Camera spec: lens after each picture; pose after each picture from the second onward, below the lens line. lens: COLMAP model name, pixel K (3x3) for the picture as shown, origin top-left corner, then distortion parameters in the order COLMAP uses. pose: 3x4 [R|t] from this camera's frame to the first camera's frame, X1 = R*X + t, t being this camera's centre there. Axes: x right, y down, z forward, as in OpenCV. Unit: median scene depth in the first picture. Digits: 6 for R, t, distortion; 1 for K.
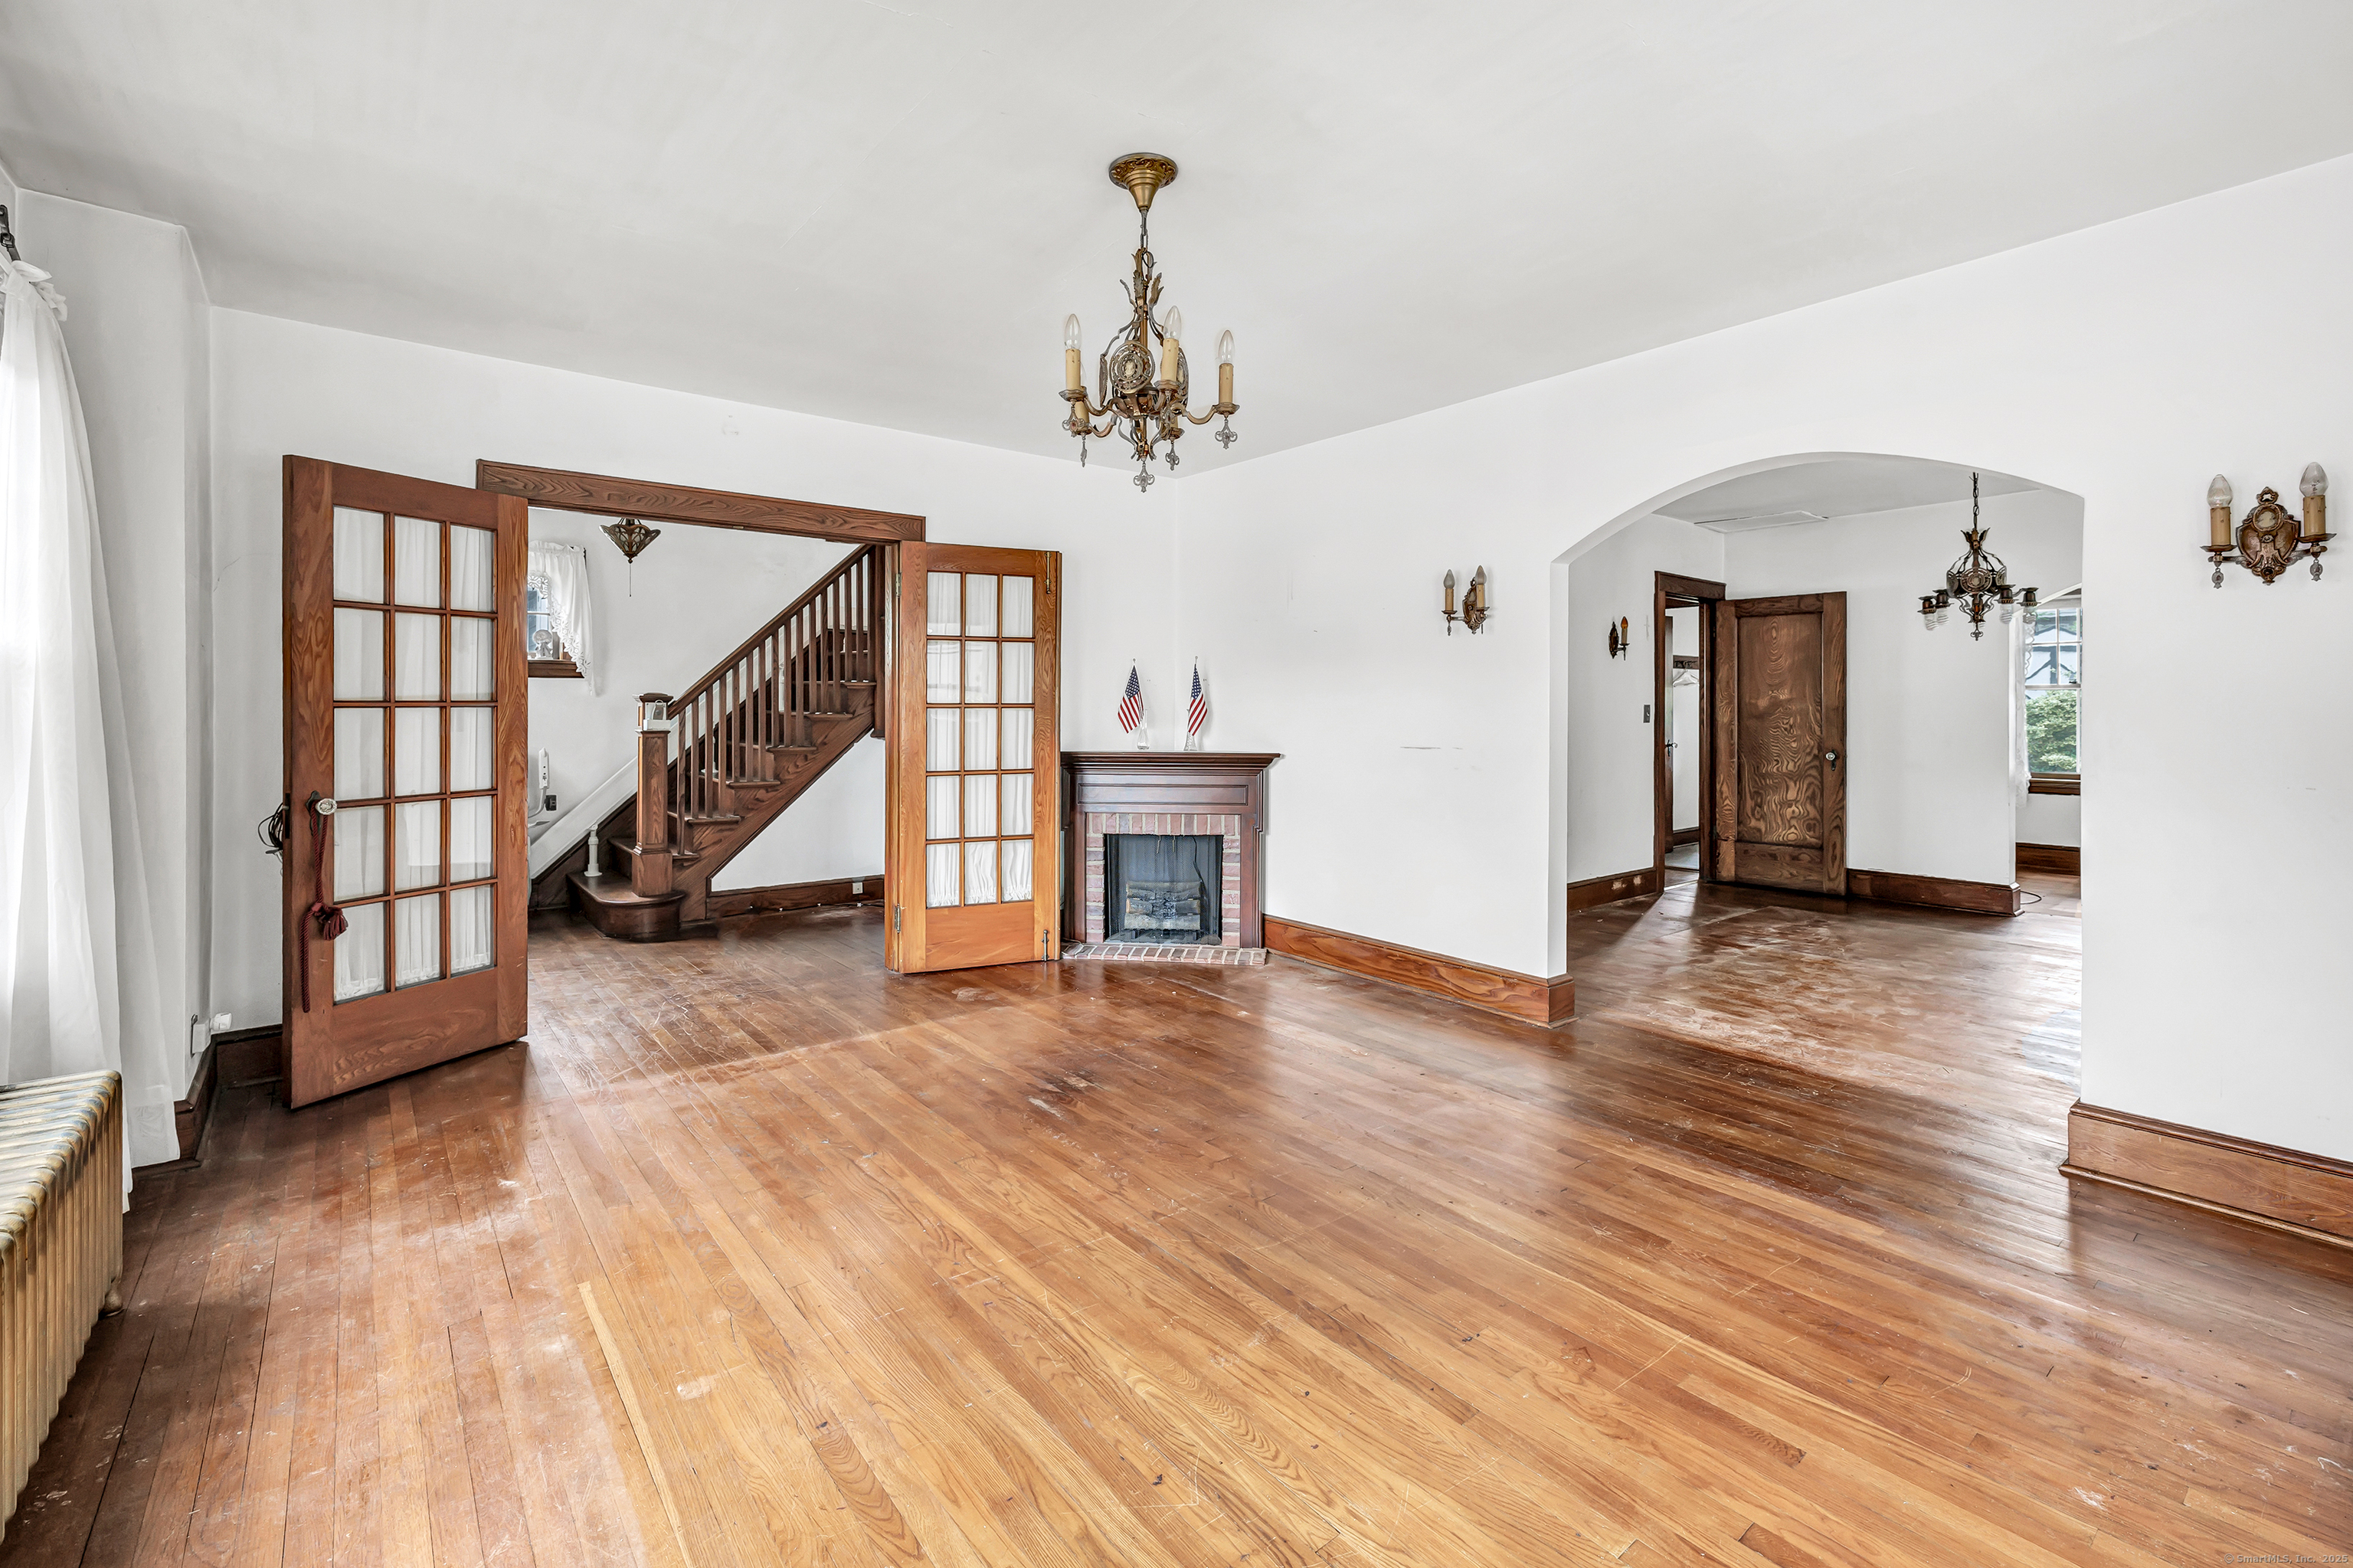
lens RADIAL K [[1006.8, 0, 1209.3], [0, 1006.8, 716.8], [0, 0, 1]] dist [0.001683, 0.000295]
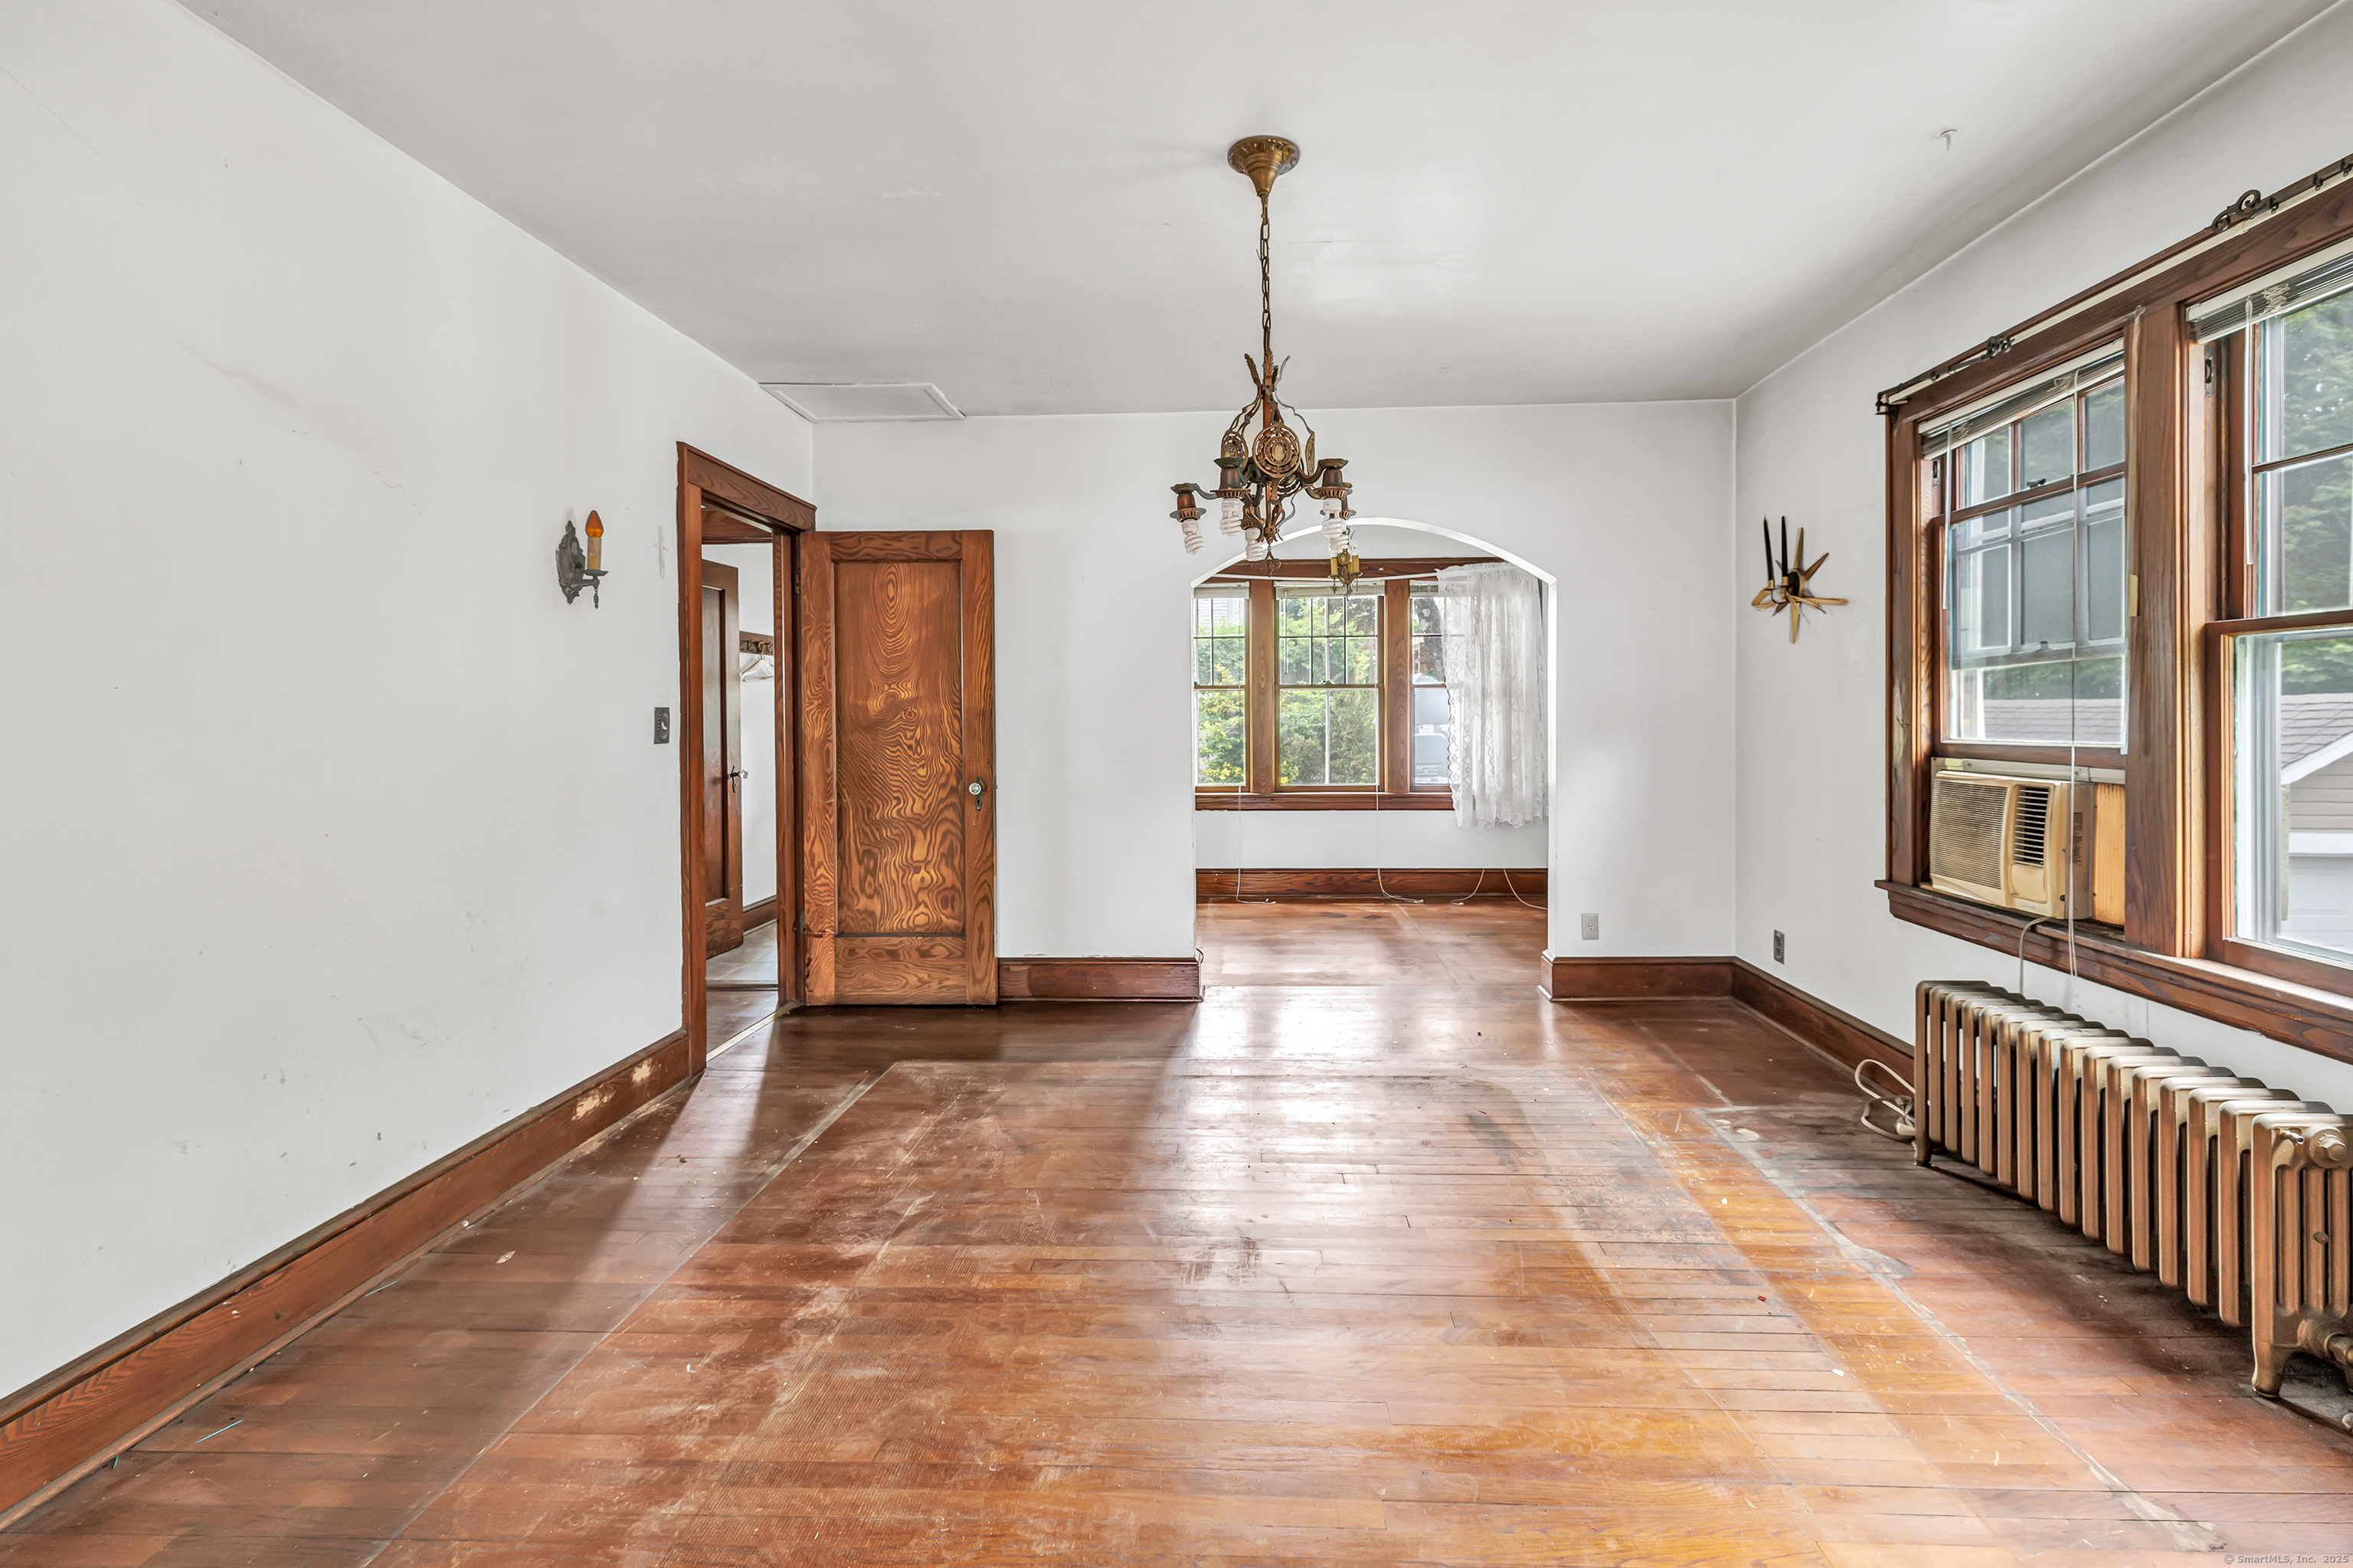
lens RADIAL K [[1006.8, 0, 1209.3], [0, 1006.8, 716.8], [0, 0, 1]] dist [0.001683, 0.000295]
pose [[0.672642, -0.006406, 0.739940, 0.243611], [0.013294, 0.999906, -0.003428, -0.001806], [-0.739848, 0.012143, 0.672664, 0.457201]]
